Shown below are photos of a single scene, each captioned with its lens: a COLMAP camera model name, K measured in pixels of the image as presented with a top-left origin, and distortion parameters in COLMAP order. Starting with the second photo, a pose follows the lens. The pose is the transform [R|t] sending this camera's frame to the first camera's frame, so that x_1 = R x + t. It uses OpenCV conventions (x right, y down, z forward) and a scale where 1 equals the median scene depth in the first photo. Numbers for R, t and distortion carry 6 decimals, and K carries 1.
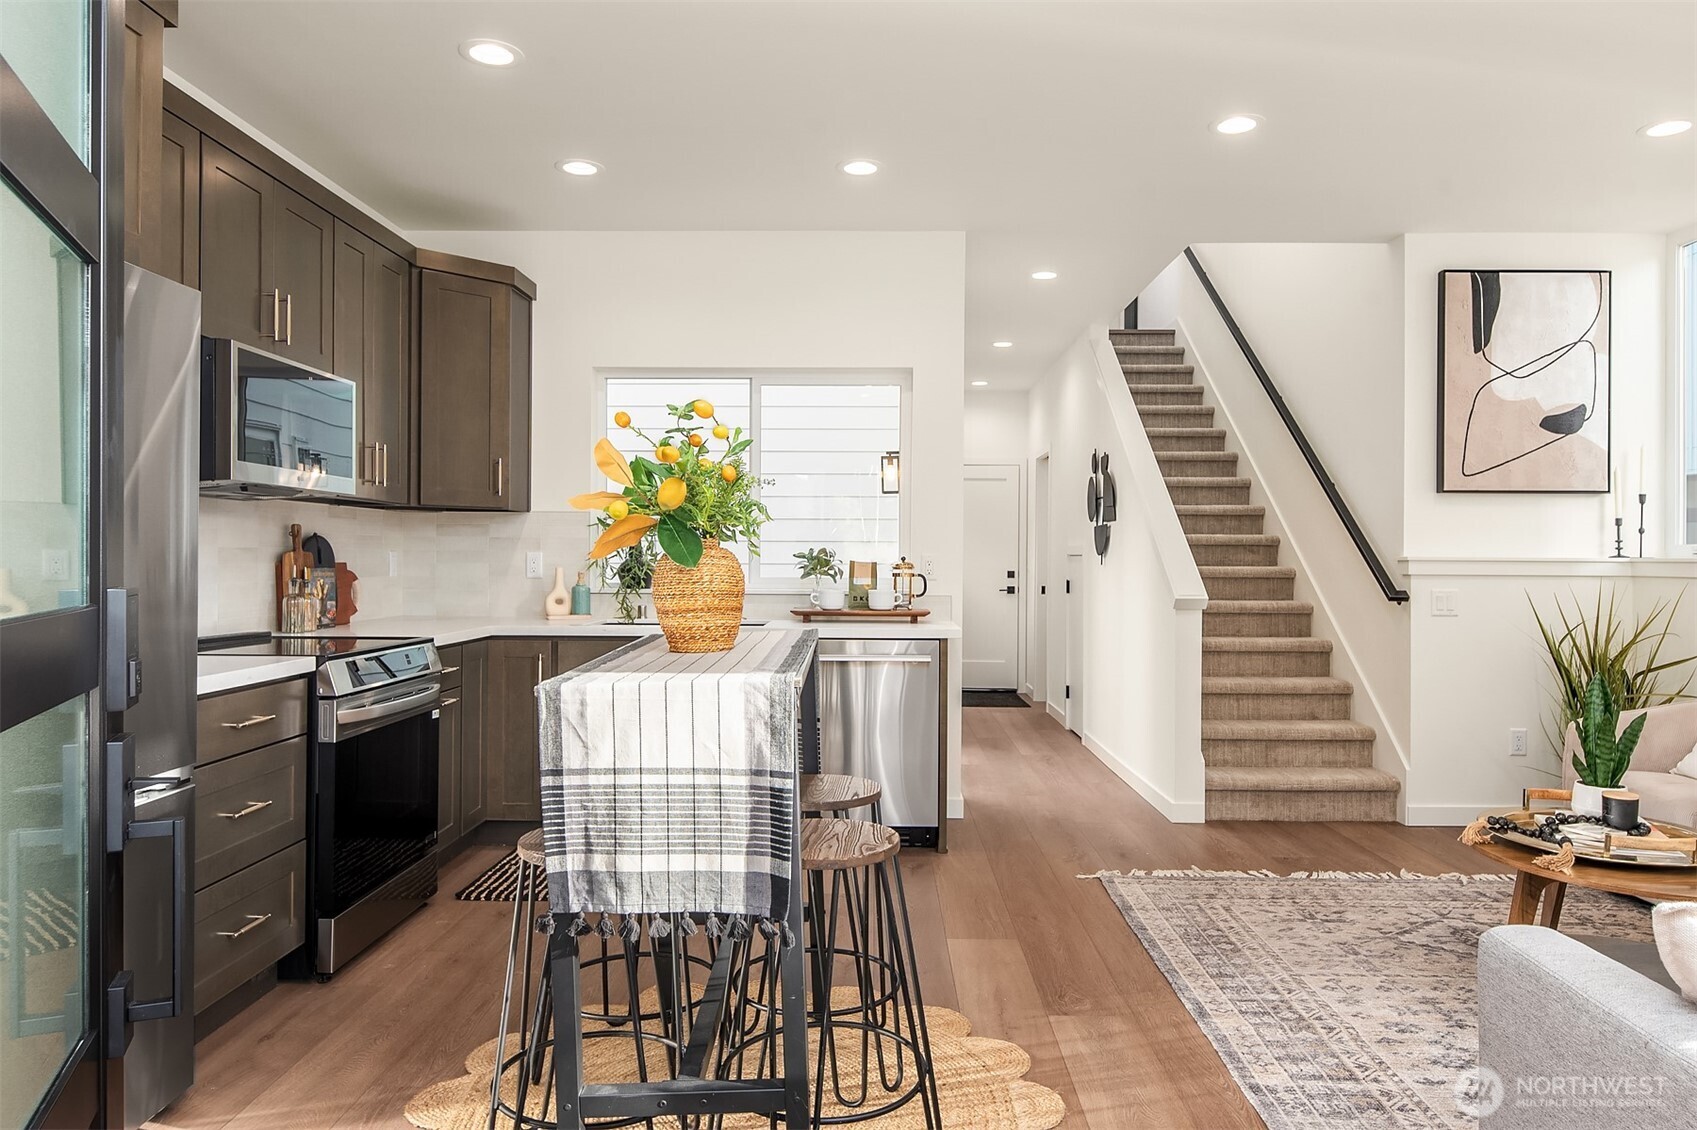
lens RADIAL K [[1105.6, 0, 849.8], [0, 1105.6, 560.2], [0, 0, 1]] dist [-0.004666, -0.007212]
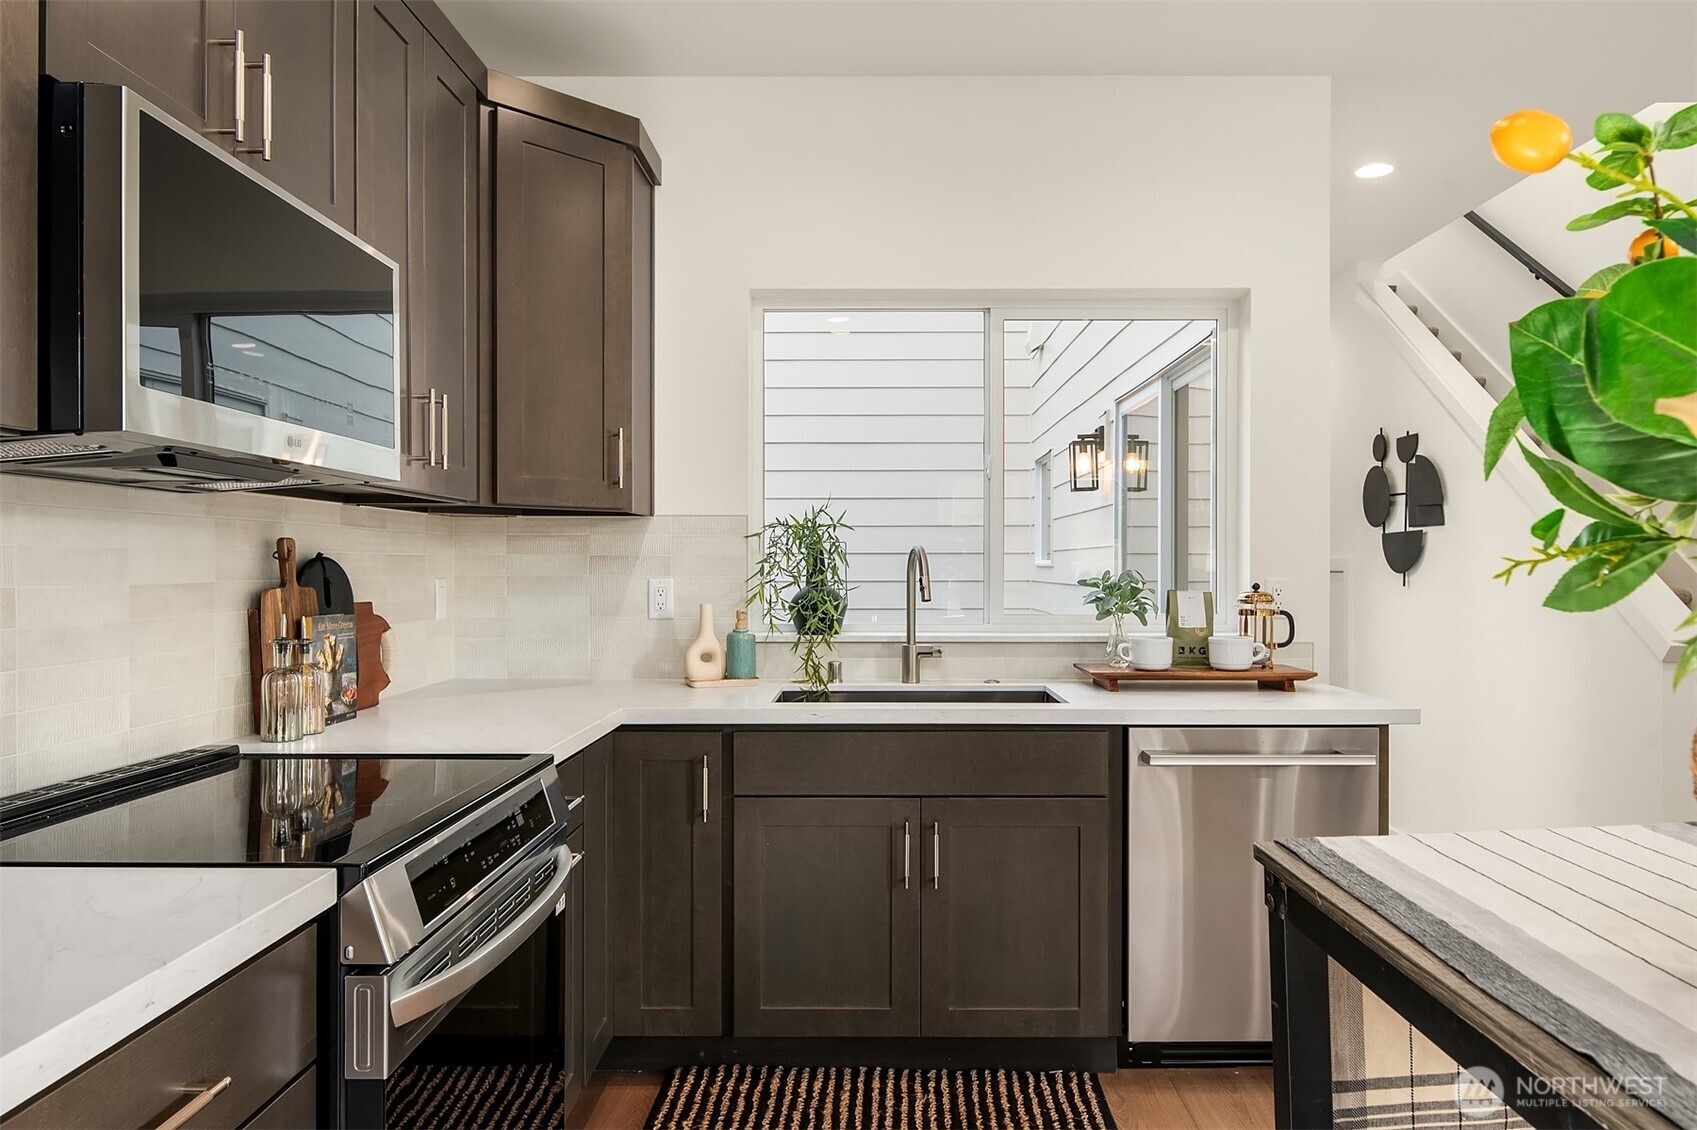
lens RADIAL K [[1105.6, 0, 858.0], [0, 1105.6, 570.7], [0, 0, 1]] dist [-0.004666, -0.007212]
pose [[0.999909, -0.005839, 0.012147, -0.216647], [0.005802, 0.999978, 0.003099, -0.015943], [-0.012165, -0.003028, 0.999921, 0.433348]]
